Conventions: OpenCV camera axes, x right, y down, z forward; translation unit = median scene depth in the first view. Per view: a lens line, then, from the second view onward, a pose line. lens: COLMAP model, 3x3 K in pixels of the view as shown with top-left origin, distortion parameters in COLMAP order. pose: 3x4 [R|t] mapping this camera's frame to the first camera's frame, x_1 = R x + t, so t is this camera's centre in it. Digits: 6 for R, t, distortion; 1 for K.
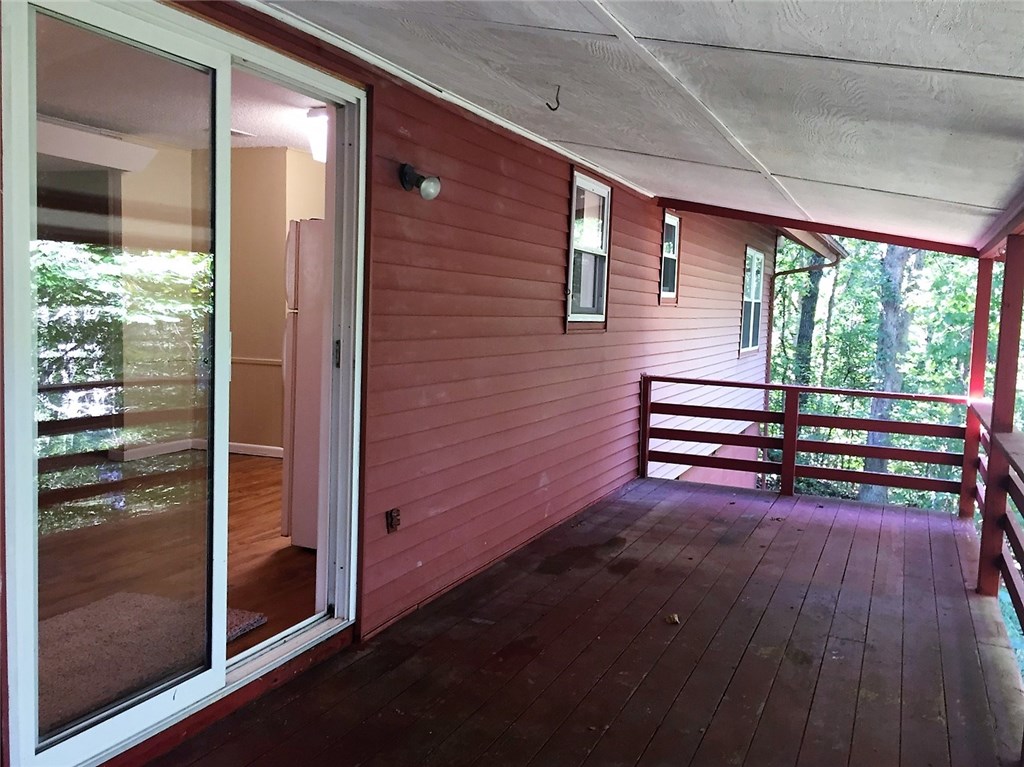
lens RADIAL K [[905.0, 0, 516.0], [0, 905.0, 385.5], [0, 0, 1]] dist [-0.005101, -0.011127]
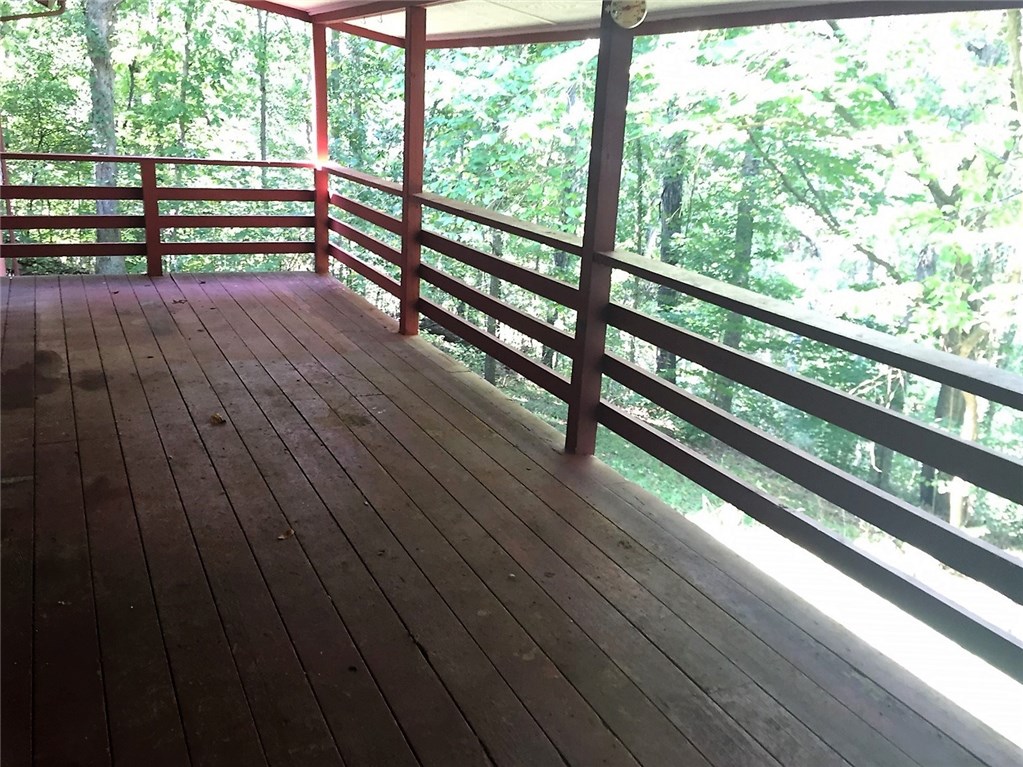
lens RADIAL K [[904.1, 0, 515.5], [0, 904.1, 385.5], [0, 0, 1]] dist [-0.005101, -0.011127]
pose [[0.646184, -0.226187, 0.728893, -0.246127], [0.032016, 0.962265, 0.270223, -0.017684], [-0.762510, -0.151277, 0.629042, 0.132482]]
